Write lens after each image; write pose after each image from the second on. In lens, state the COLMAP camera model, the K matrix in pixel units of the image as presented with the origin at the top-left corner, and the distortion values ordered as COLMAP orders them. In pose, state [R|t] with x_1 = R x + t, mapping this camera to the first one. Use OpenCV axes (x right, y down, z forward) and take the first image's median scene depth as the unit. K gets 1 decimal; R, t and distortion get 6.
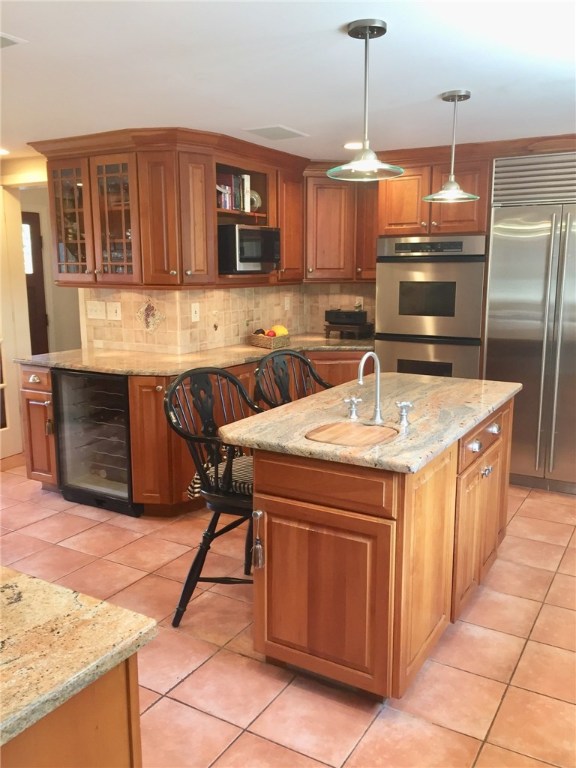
lens RADIAL K [[655.7, 0, 288.5], [0, 655.7, 383.9], [0, 0, 1]] dist [0.041219, -0.049310]
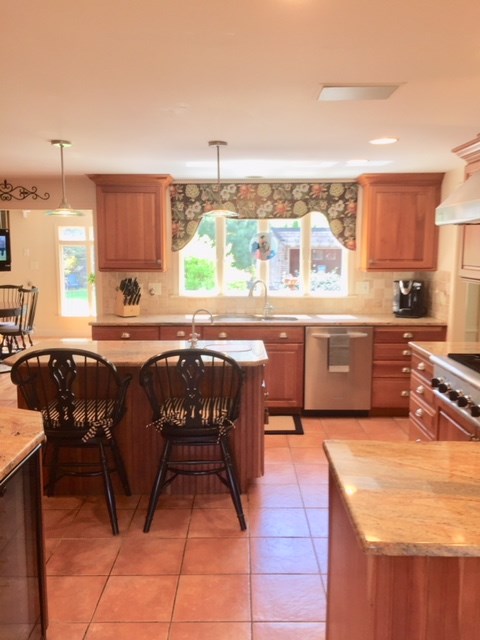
lens RADIAL K [[546.4, 0, 240.2], [0, 546.4, 319.6], [0, 0, 1]] dist [0.041219, -0.049310]
pose [[-0.504985, -0.114676, 0.855476, -0.874014], [0.153114, 0.963513, 0.219541, -0.238548], [-0.849439, 0.241850, -0.469001, 1.157385]]
